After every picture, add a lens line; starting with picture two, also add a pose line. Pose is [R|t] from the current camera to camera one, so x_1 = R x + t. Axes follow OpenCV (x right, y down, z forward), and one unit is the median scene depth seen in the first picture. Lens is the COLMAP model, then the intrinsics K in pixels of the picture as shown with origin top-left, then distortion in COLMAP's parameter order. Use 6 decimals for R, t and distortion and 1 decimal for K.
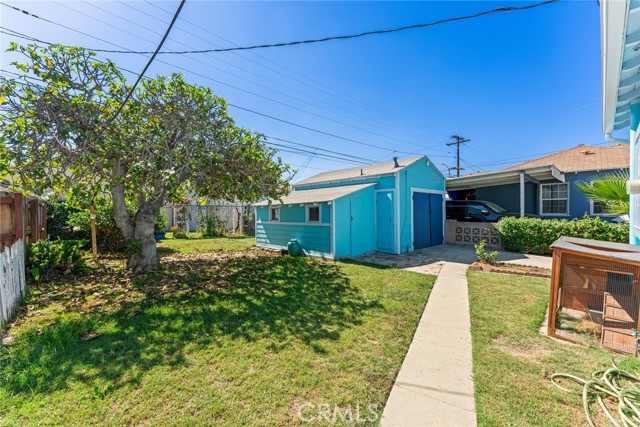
lens RADIAL K [[257.6, 0, 317.7], [0, 257.6, 213.3], [0, 0, 1]] dist [0.000537, 0.000150]
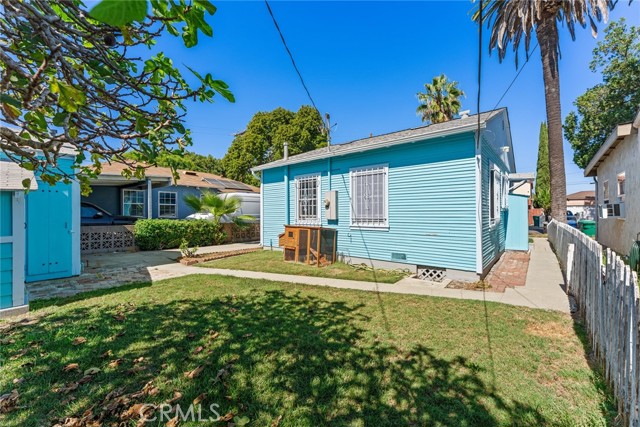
lens RADIAL K [[257.6, 0, 316.9], [0, 257.6, 212.3], [0, 0, 1]] dist [0.000537, 0.000150]
pose [[-0.130325, 0.009994, 0.991421, -1.159938], [0.011285, 0.999899, -0.008596, 0.010982], [-0.991407, 0.010068, -0.130424, 1.174244]]
